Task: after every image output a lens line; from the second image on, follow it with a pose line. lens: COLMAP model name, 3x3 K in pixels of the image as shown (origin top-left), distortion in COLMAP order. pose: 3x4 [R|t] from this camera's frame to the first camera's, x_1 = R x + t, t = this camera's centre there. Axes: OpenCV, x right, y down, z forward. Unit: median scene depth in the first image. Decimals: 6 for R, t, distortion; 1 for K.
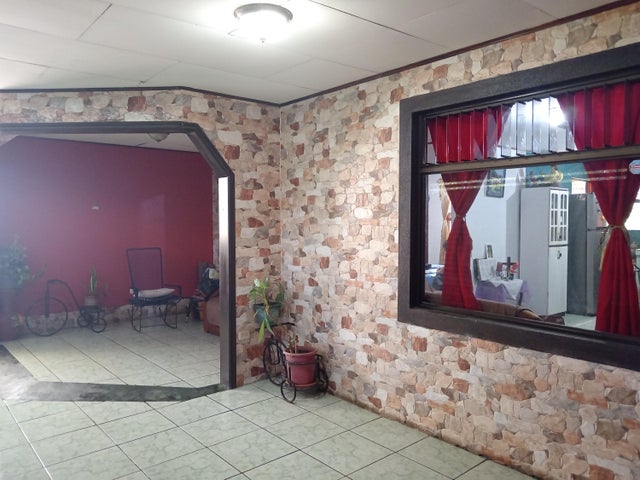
lens RADIAL K [[499.5, 0, 320.0], [0, 499.5, 240.0], [0, 0, 1]] dist [-0.001078, 0.006022]
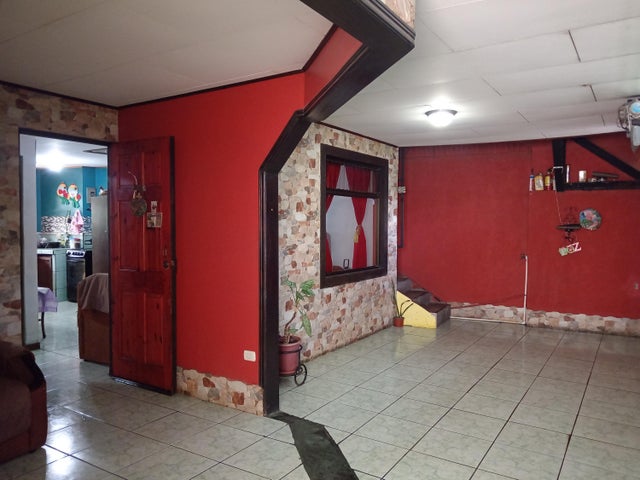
lens RADIAL K [[499.5, 0, 320.0], [0, 499.5, 240.0], [0, 0, 1]] dist [-0.001078, 0.006022]
pose [[-0.300933, -0.033879, 0.953043, -1.542250], [0.040190, 0.998030, 0.048169, -0.069776], [-0.952798, 0.052798, -0.298979, 1.745040]]
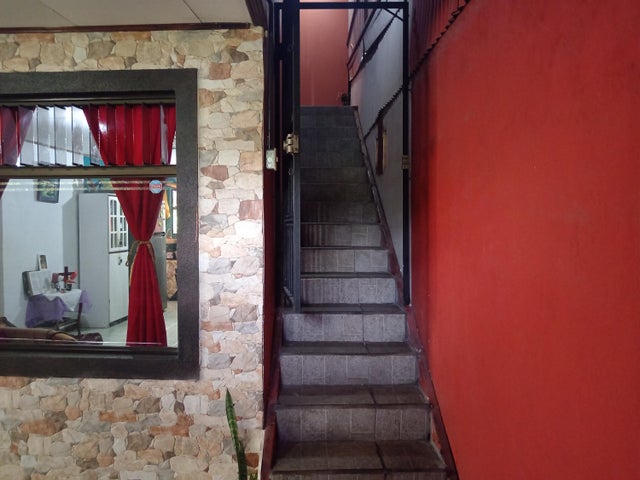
lens RADIAL K [[499.5, 0, 320.0], [0, 499.5, 240.0], [0, 0, 1]] dist [-0.001078, 0.006022]
pose [[0.699900, -0.027177, 0.713723, 0.101613], [0.027379, 0.999562, 0.011213, -0.030440], [-0.713715, 0.011693, 0.700338, 0.008409]]
